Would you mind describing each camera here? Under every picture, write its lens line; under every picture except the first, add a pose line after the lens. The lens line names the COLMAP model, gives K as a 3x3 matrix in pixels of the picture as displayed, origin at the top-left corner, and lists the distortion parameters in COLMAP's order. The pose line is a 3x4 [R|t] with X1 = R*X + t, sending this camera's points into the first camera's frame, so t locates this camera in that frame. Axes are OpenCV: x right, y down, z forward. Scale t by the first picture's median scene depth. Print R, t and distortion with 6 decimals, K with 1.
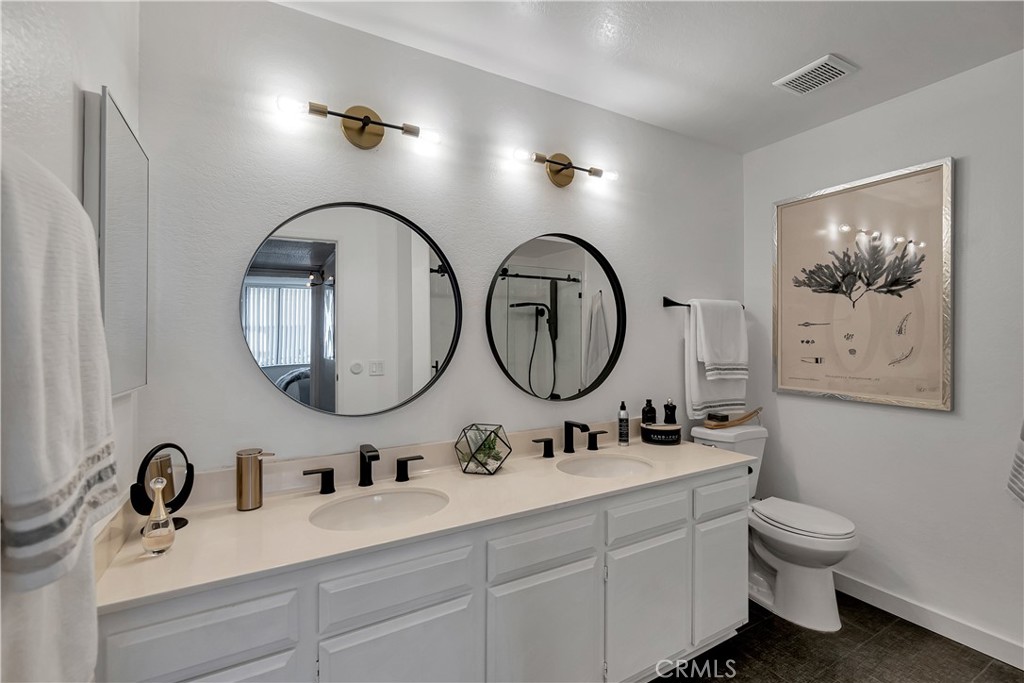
lens RADIAL K [[441.7, 0, 506.5], [0, 441.7, 343.9], [0, 0, 1]] dist [-0.003162, 0.000002]
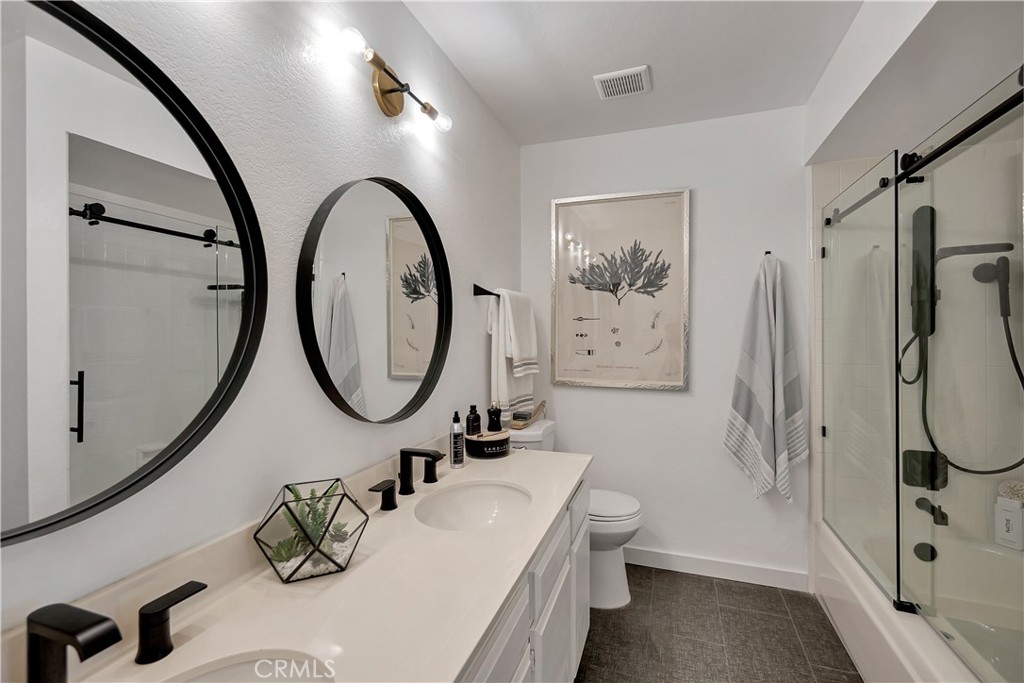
lens RADIAL K [[454.7, 0, 506.2], [0, 454.7, 334.9], [0, 0, 1]] dist [-0.001452, -0.000255]
pose [[0.757489, -0.003257, 0.652840, -0.197282], [0.007801, 0.999961, -0.004063, -0.003215], [-0.652801, 0.008170, 0.757485, 0.319377]]
